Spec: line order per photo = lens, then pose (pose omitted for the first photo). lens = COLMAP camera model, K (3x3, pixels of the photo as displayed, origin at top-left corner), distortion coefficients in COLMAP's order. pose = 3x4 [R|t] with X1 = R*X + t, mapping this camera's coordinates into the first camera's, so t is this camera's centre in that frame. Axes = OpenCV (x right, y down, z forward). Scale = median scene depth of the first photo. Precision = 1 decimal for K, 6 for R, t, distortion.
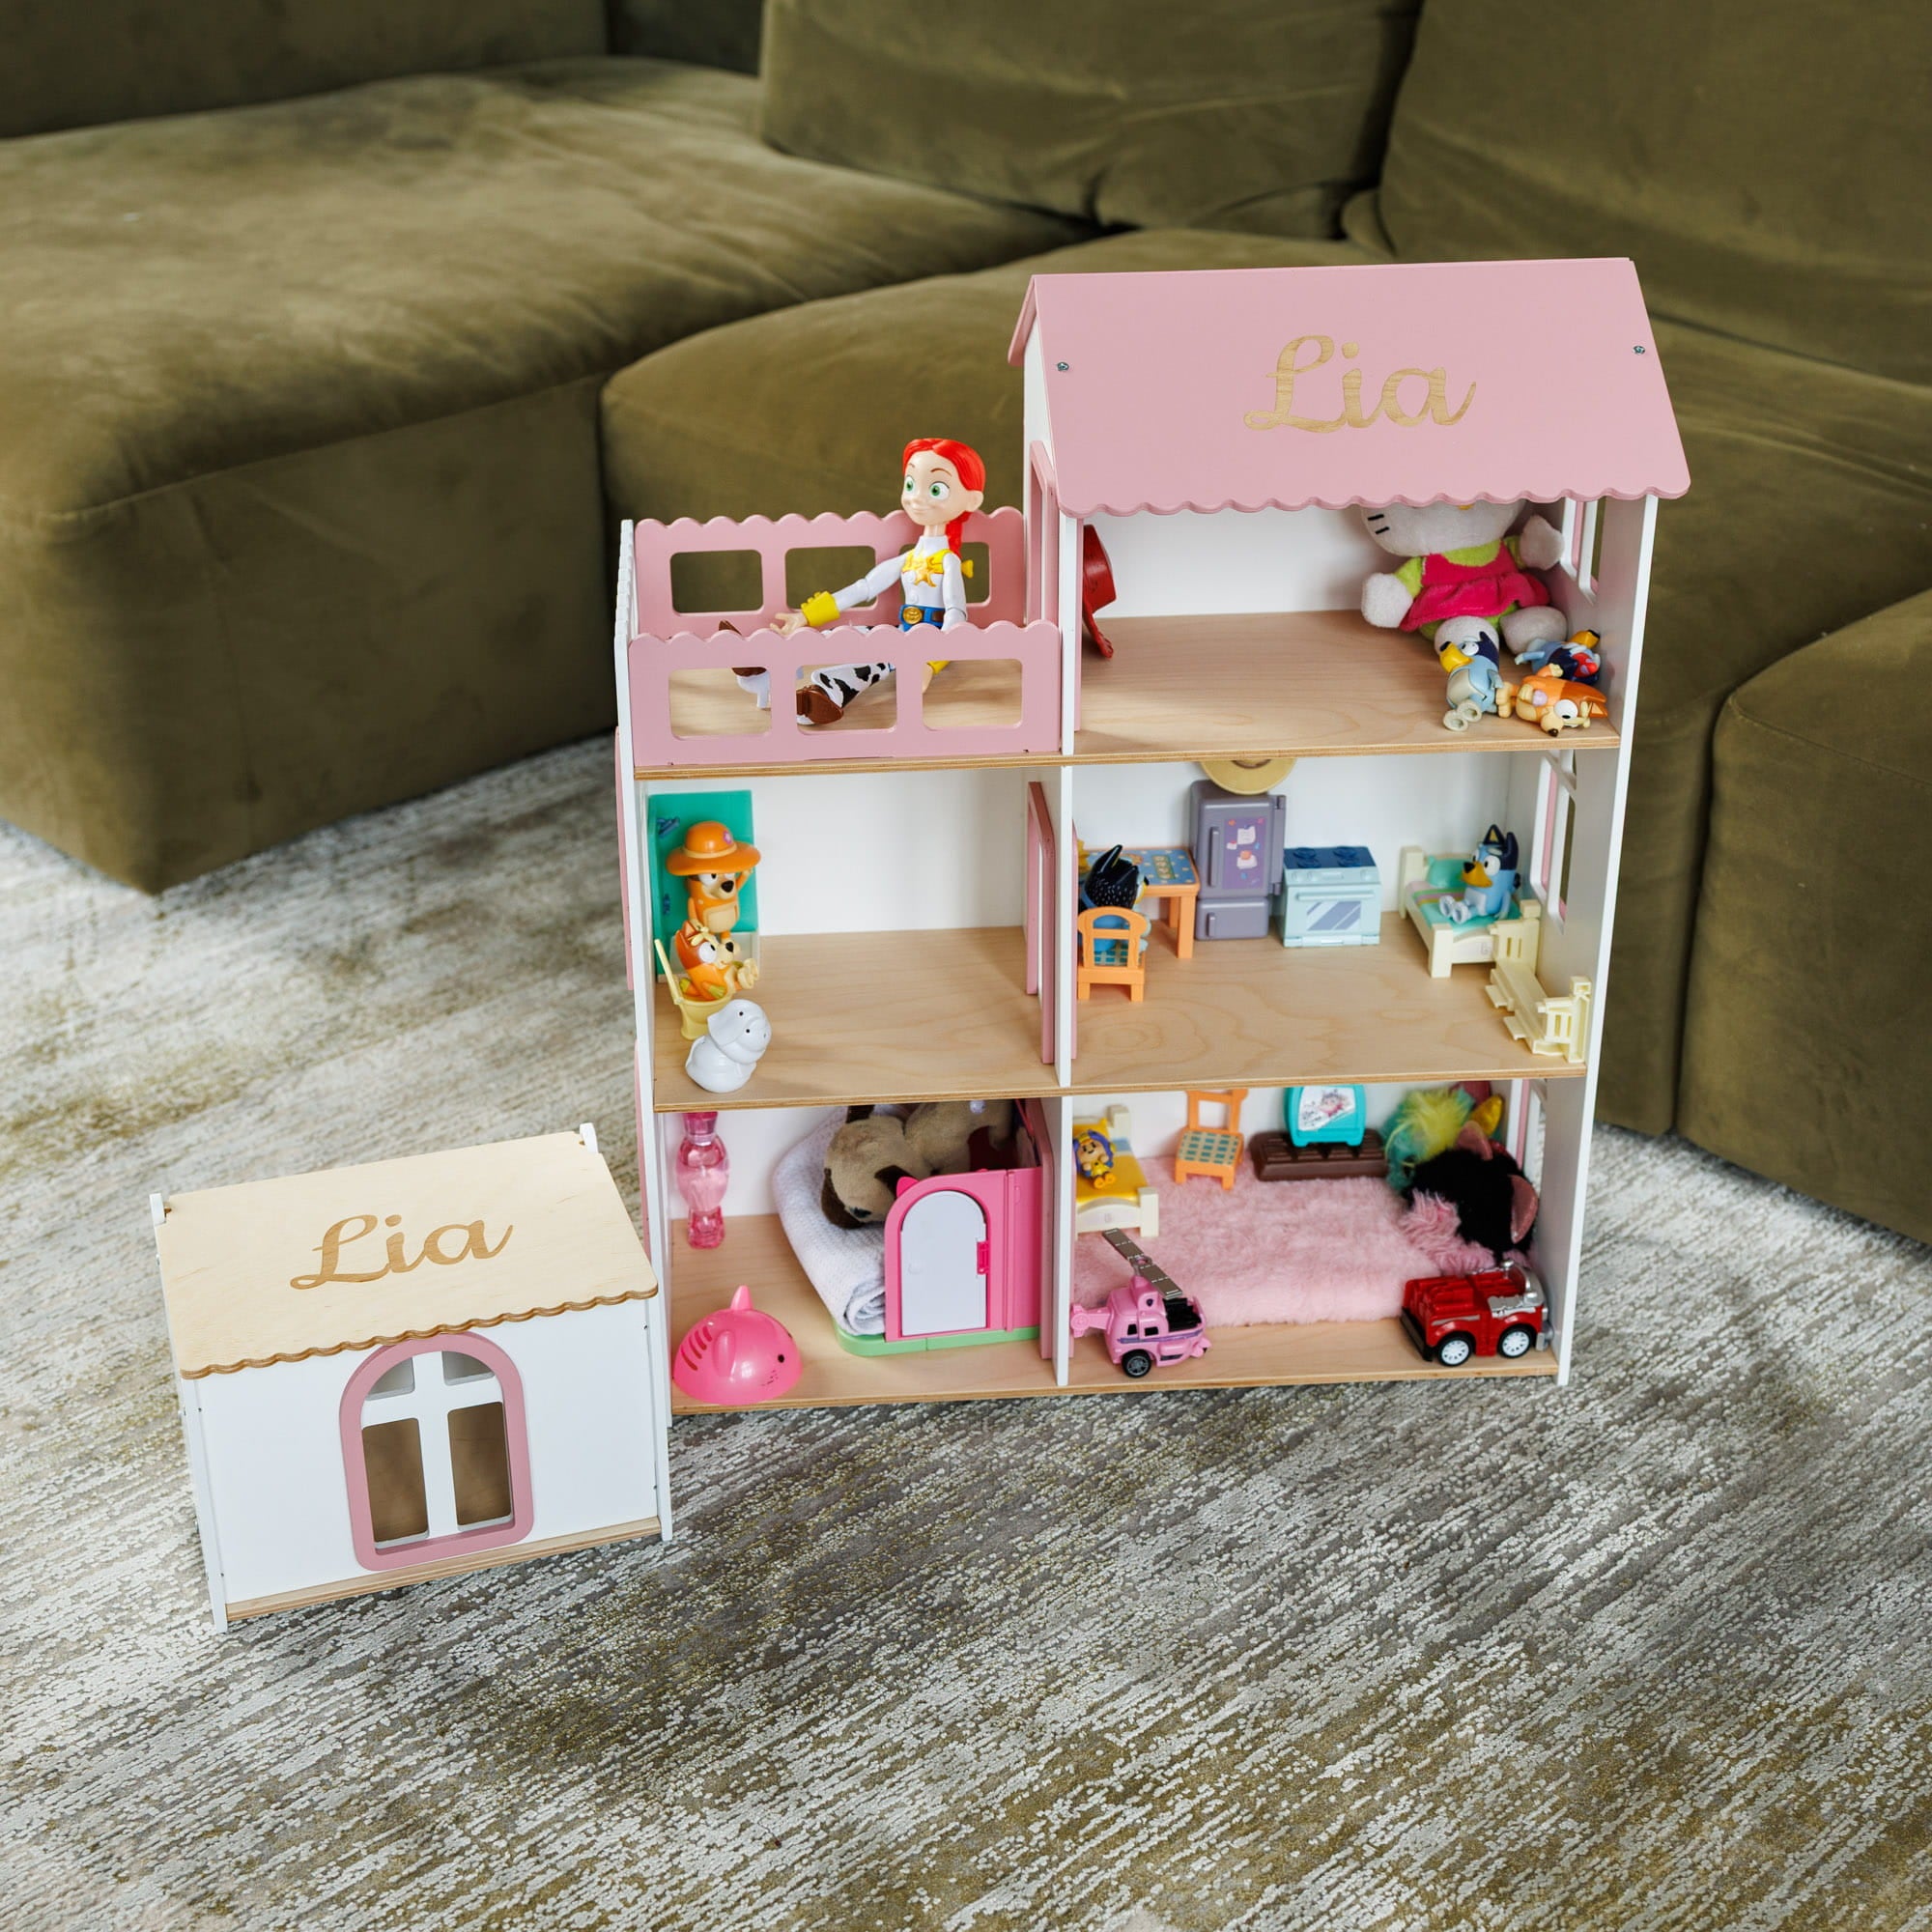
lens RADIAL K [[2998.3, 0, 953.5], [0, 2998.3, 971.4], [0, 0, 1]] dist [0.088020, 0.000000]
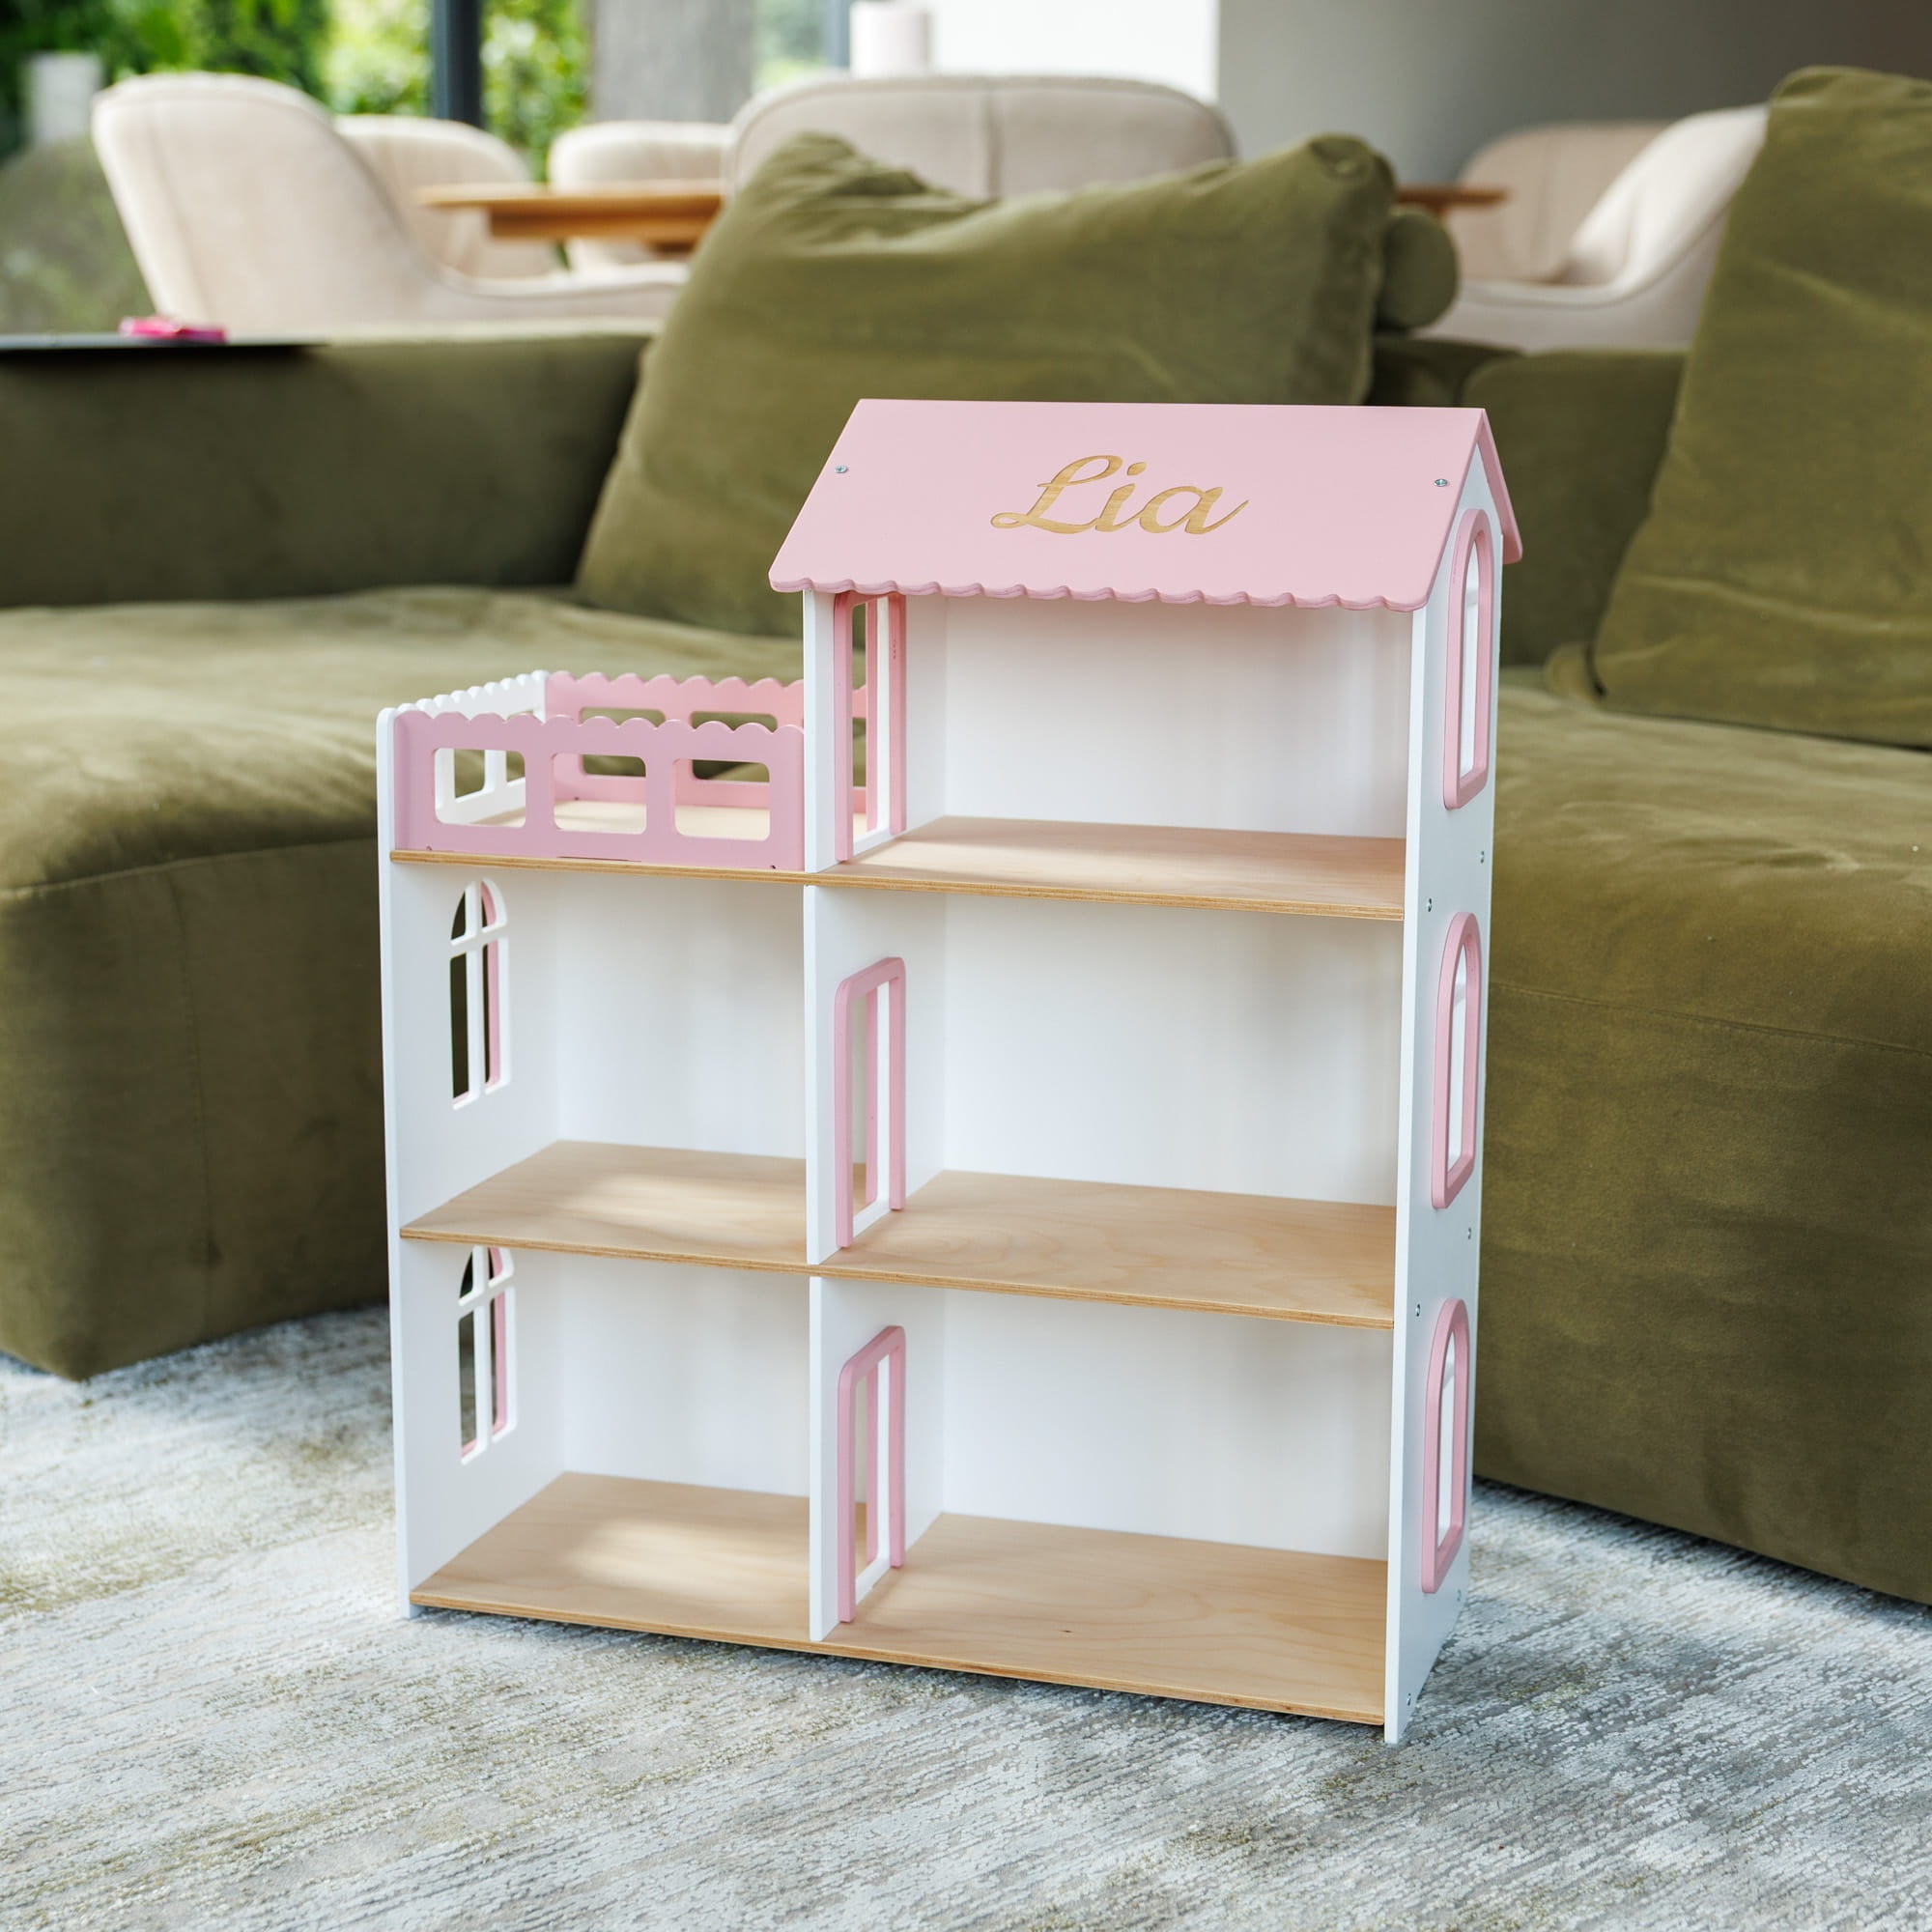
lens RADIAL K [[3631.4, 0, 936.1], [0, 3631.4, 996.3], [0, 0, 1]] dist [0.036448, 0.000000]
pose [[0.999886, 0.014067, -0.005502, -0.051699], [-0.015016, 0.965043, -0.261661, 0.188493], [0.001629, 0.261713, 0.965144, 0.064695]]
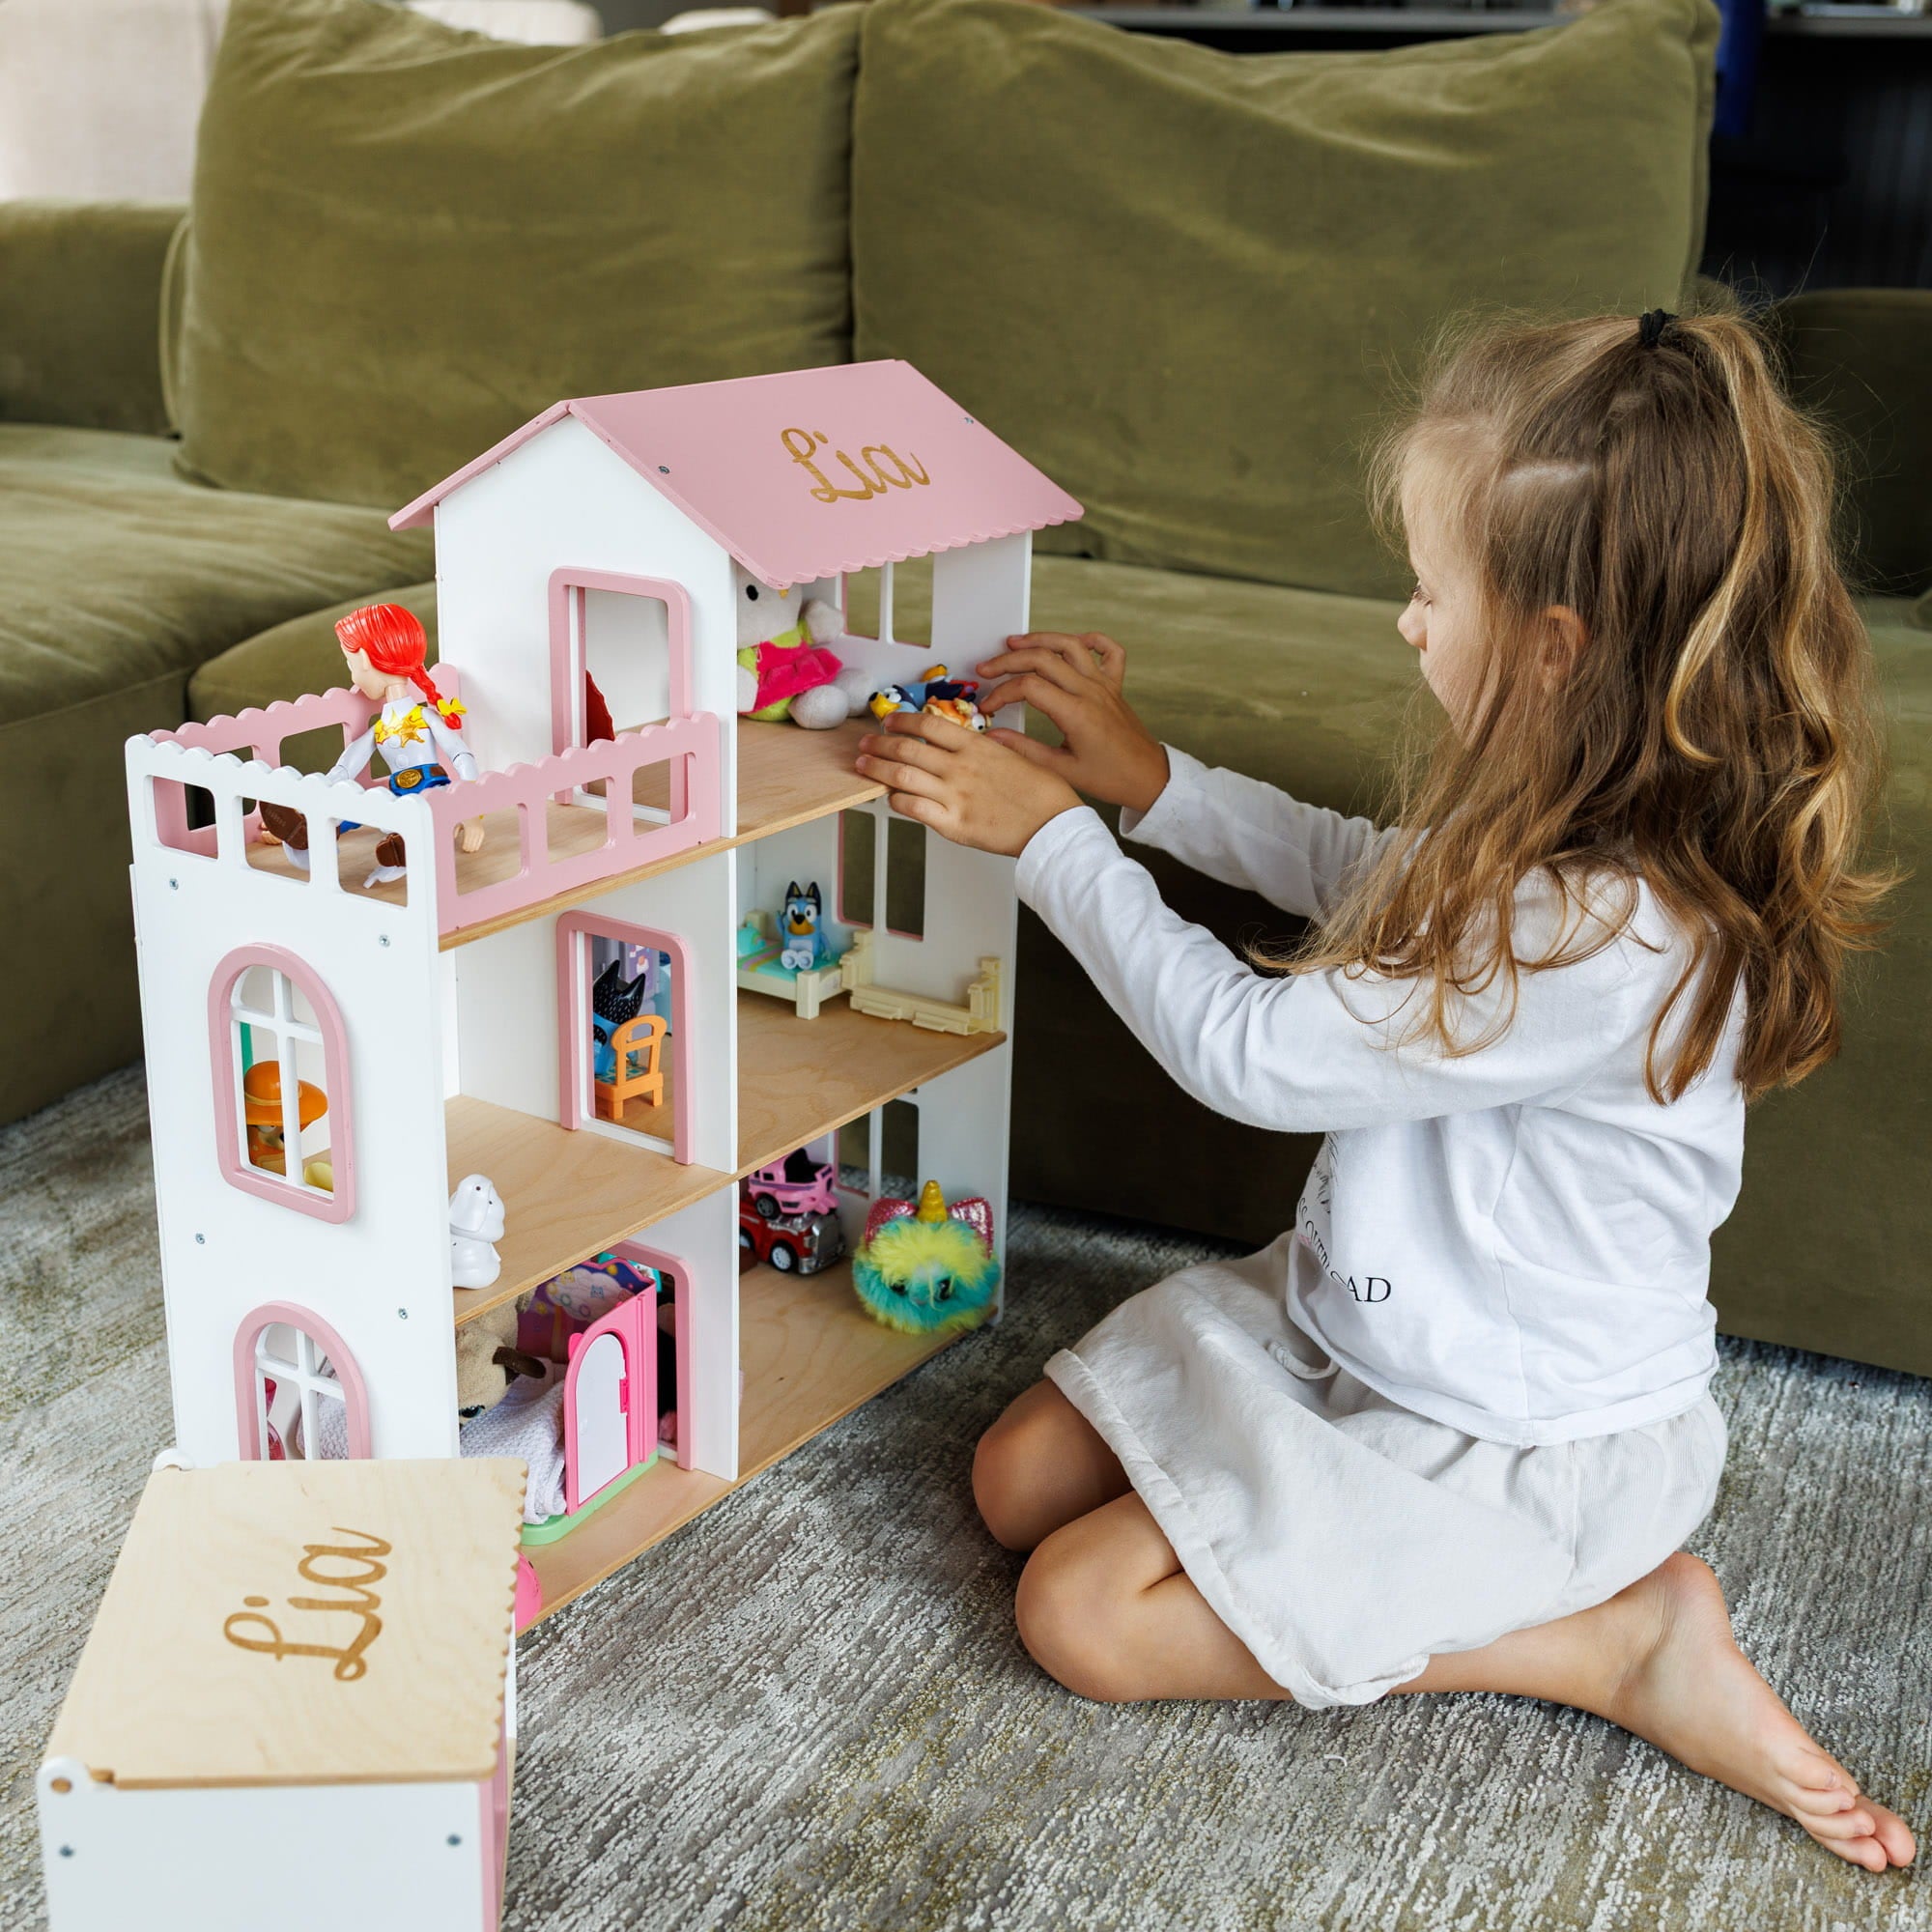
lens RADIAL K [[2582.0, 0, 880.7], [0, 2582.0, 957.8], [0, 0, 1]] dist [0.029887, 0.000000]
pose [[0.937465, -0.082961, 0.338049, -0.314040], [0.127027, 0.985741, -0.110355, 0.024612], [-0.324074, 0.146395, 0.934636, 0.254039]]
